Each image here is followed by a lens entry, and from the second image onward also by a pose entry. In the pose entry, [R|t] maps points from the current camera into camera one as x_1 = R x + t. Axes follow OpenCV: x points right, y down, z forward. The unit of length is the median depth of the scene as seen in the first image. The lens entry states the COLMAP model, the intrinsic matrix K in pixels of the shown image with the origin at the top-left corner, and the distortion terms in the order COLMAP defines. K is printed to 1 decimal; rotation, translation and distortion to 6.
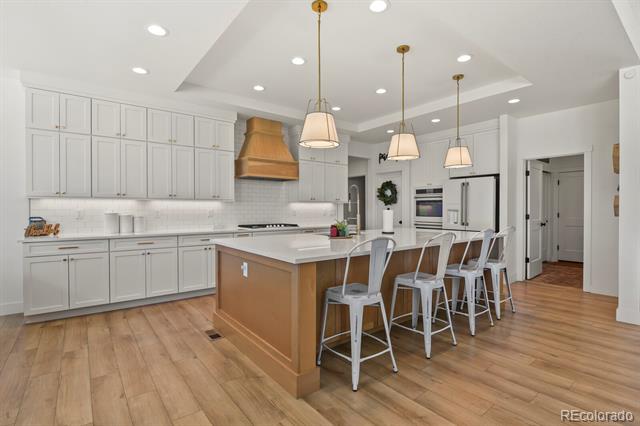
lens RADIAL K [[314.1, 0, 328.1], [0, 314.1, 212.7], [0, 0, 1]] dist [-0.036384, 0.000150]
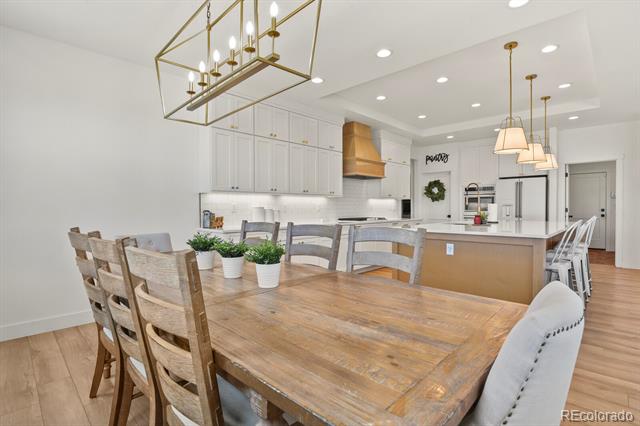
lens RADIAL K [[314.1, 0, 328.1], [0, 314.1, 212.7], [0, 0, 1]] dist [-0.036384, 0.000150]
pose [[0.992267, -0.005808, 0.123989, -0.447136], [0.005332, 0.999977, 0.004168, 0.013106], [-0.124010, -0.003475, 0.992275, -0.093380]]
